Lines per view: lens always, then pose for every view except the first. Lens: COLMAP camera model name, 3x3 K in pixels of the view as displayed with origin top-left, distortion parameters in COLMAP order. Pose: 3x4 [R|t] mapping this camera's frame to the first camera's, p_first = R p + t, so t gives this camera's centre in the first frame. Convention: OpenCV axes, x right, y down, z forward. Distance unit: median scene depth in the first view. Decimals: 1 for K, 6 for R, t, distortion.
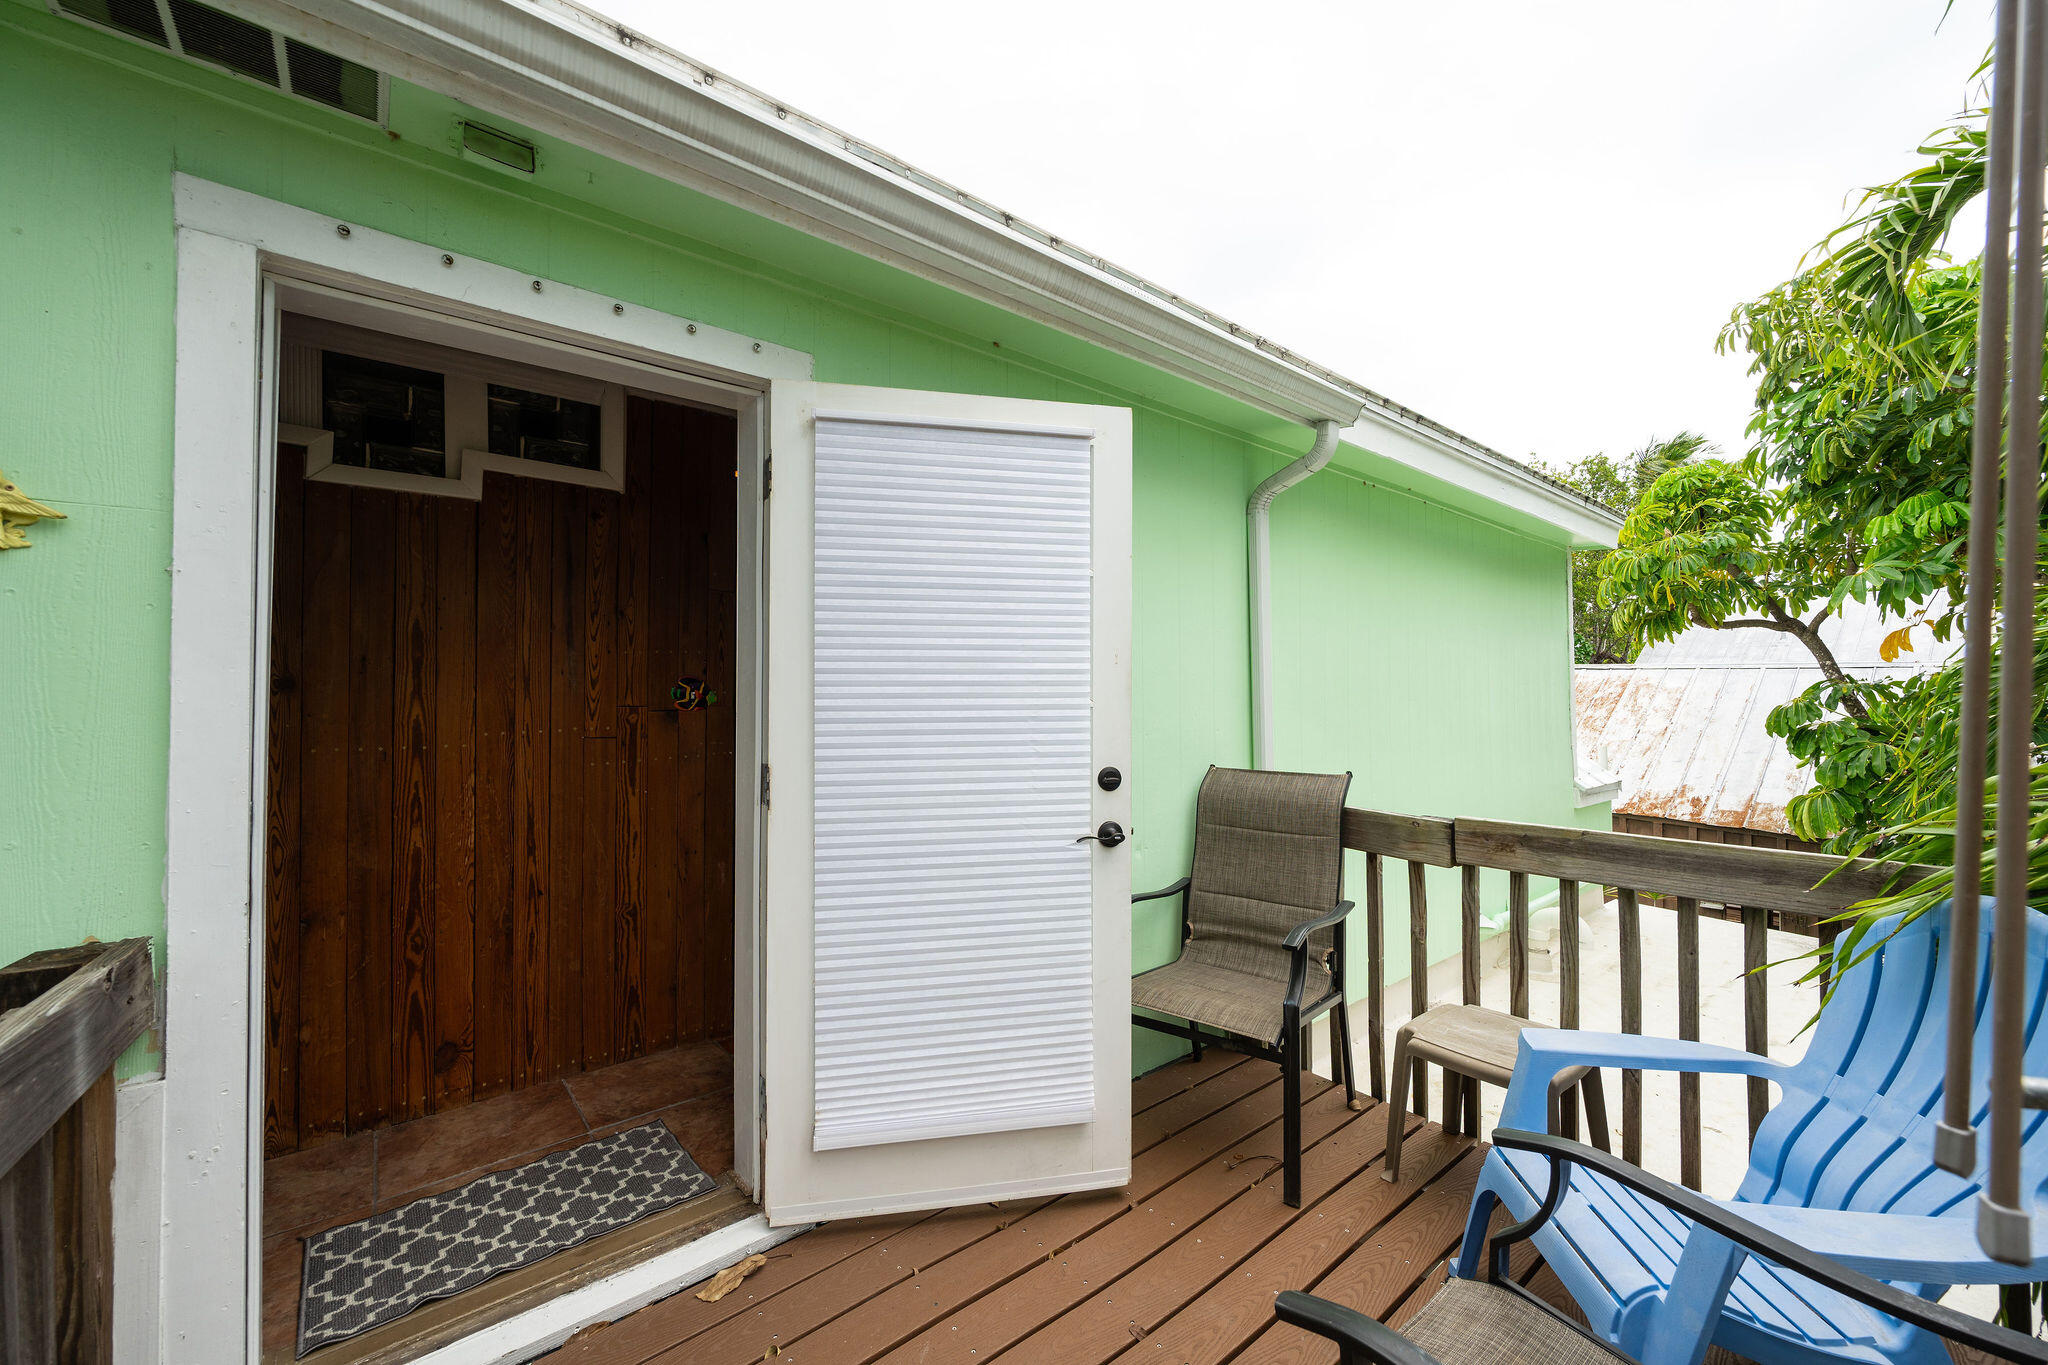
lens RADIAL K [[806.2, 0, 1029.9], [0, 806.2, 684.9], [0, 0, 1]] dist [-0.002033, -0.000455]
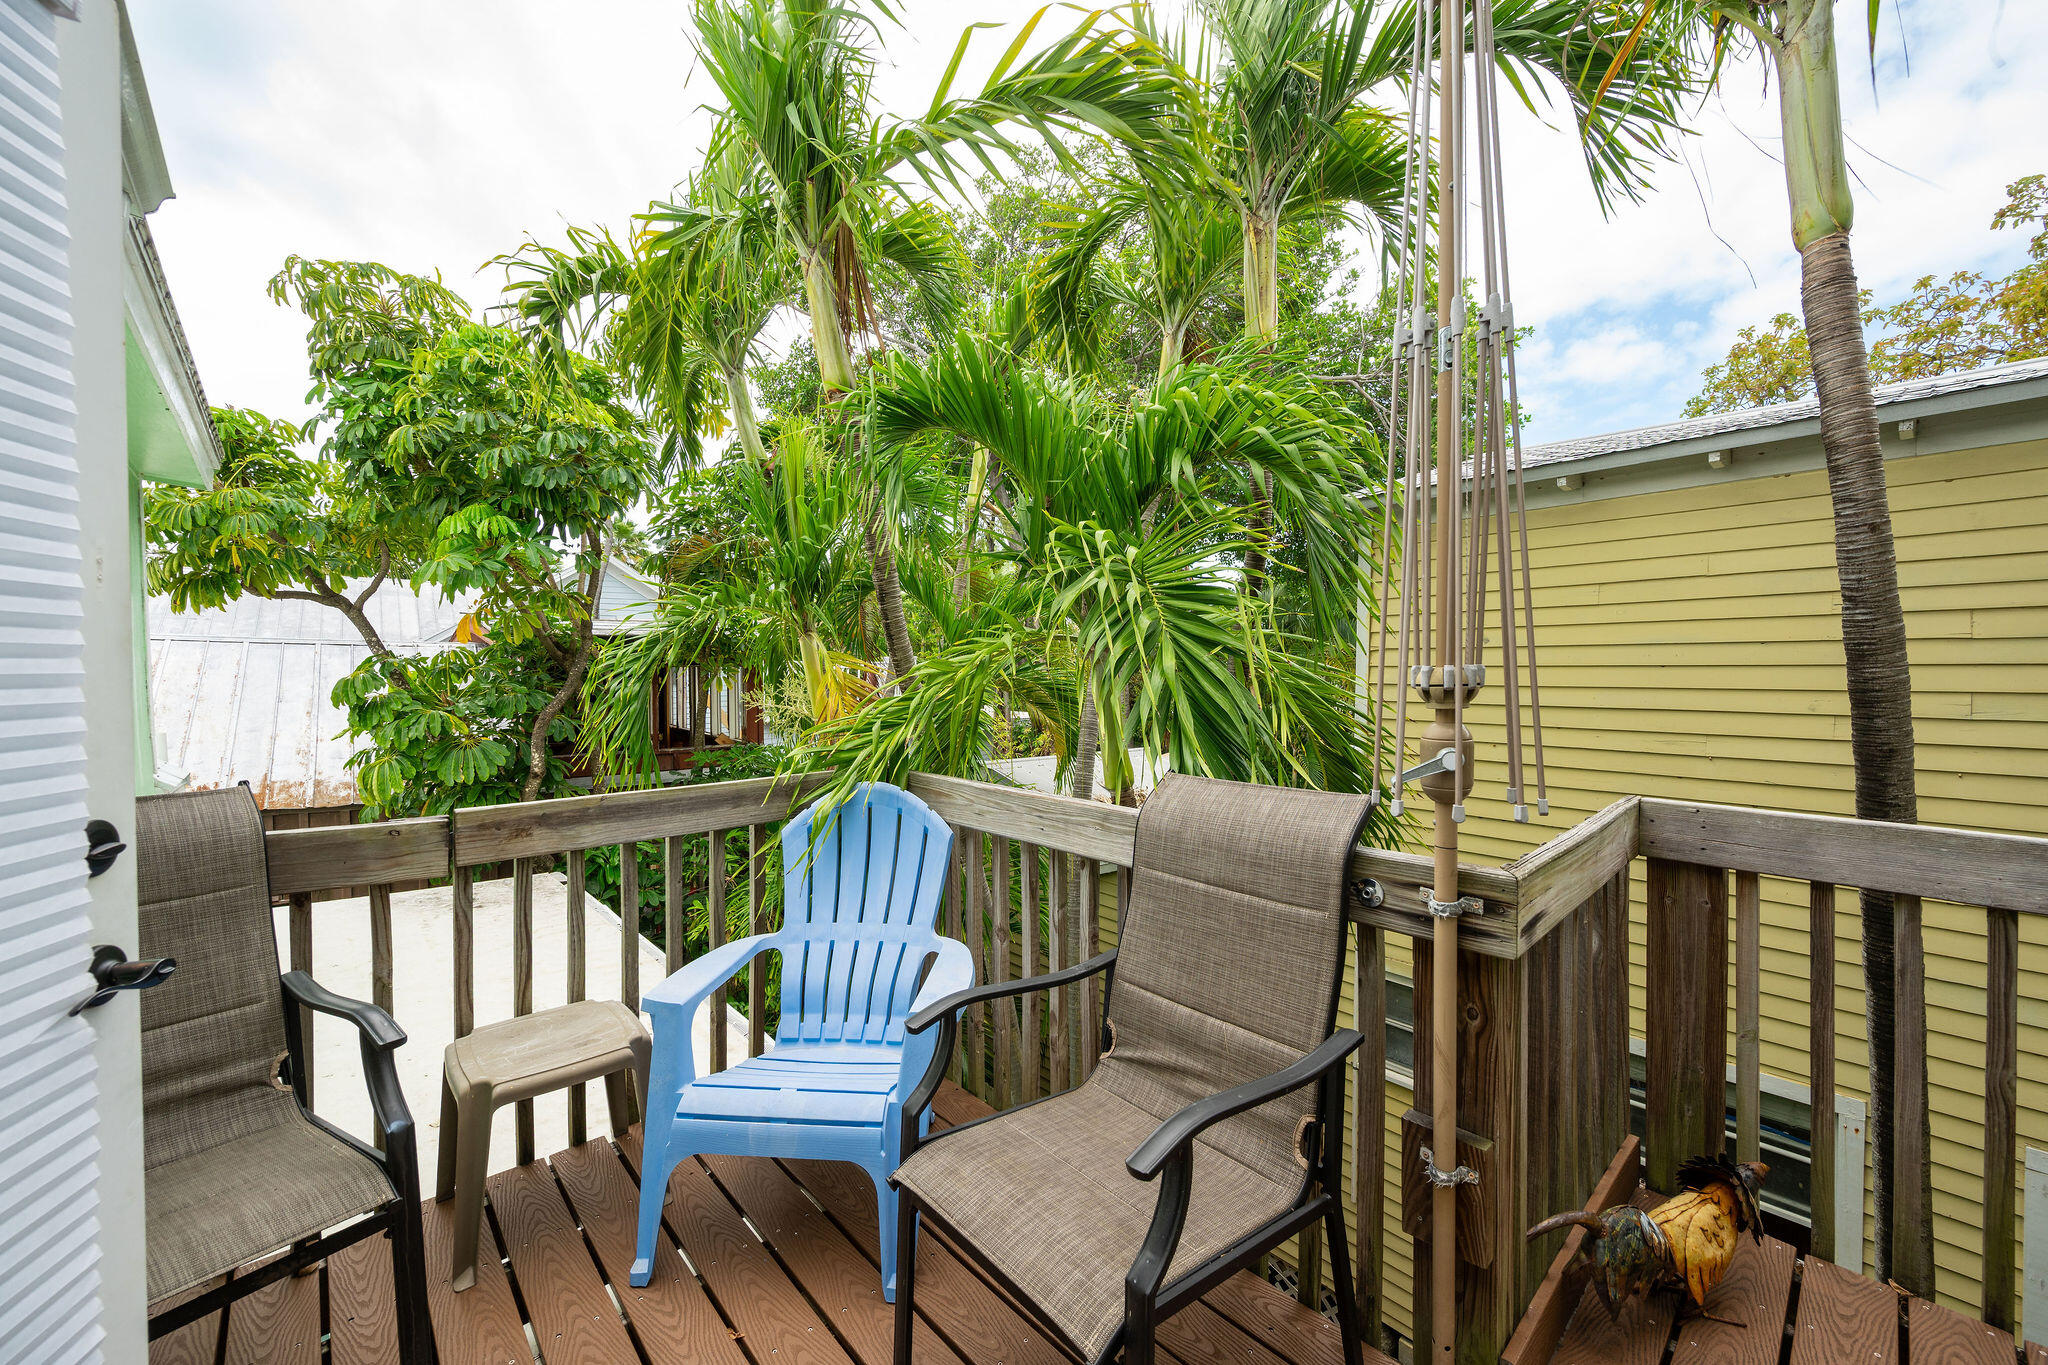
lens RADIAL K [[806.2, 0, 1029.3], [0, 806.2, 679.1], [0, 0, 1]] dist [-0.002033, -0.000455]
pose [[-0.061024, -0.012734, 0.998055, -0.135854], [-0.007421, 0.999897, 0.012303, 0.006412], [-0.998109, -0.006656, -0.061112, 0.196308]]
